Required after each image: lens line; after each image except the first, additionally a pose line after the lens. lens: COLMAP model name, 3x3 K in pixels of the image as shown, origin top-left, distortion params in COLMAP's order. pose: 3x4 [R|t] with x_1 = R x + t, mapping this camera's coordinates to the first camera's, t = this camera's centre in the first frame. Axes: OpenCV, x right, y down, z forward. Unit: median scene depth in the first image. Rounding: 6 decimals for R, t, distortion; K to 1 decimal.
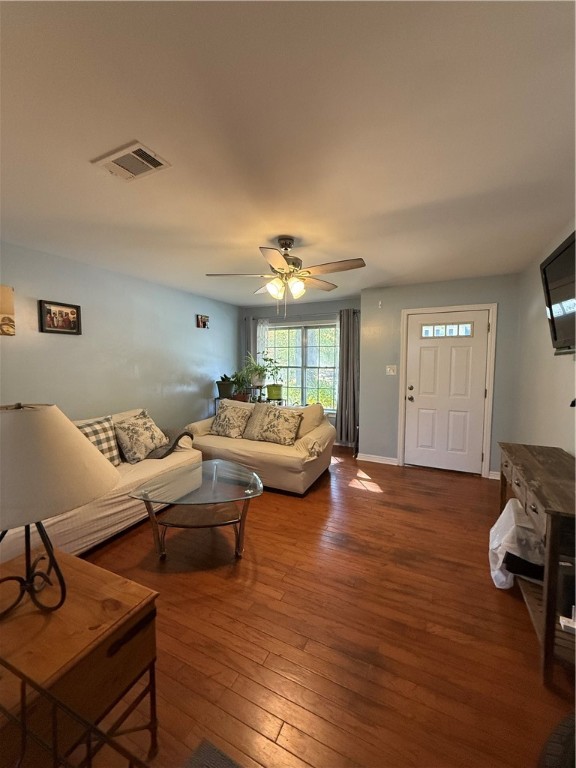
lens RADIAL K [[306.1, 0, 288.6], [0, 306.1, 384.0], [0, 0, 1]] dist [0.002321, -0.000012]
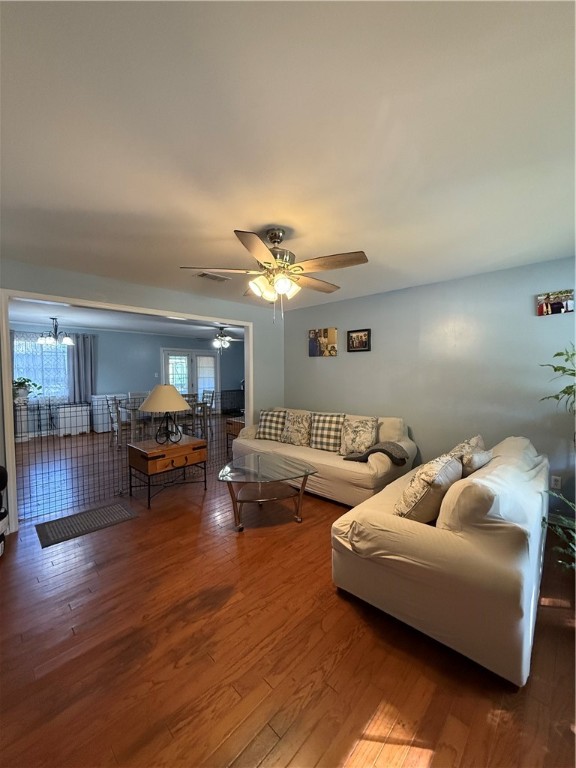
lens RADIAL K [[306.1, 0, 287.5], [0, 306.1, 382.5], [0, 0, 1]] dist [0.002321, -0.000012]
pose [[-0.306358, 0.034060, -0.951307, 0.697505], [-0.070567, 0.995797, 0.058378, -0.083943], [0.949297, 0.085016, -0.302667, 1.137361]]
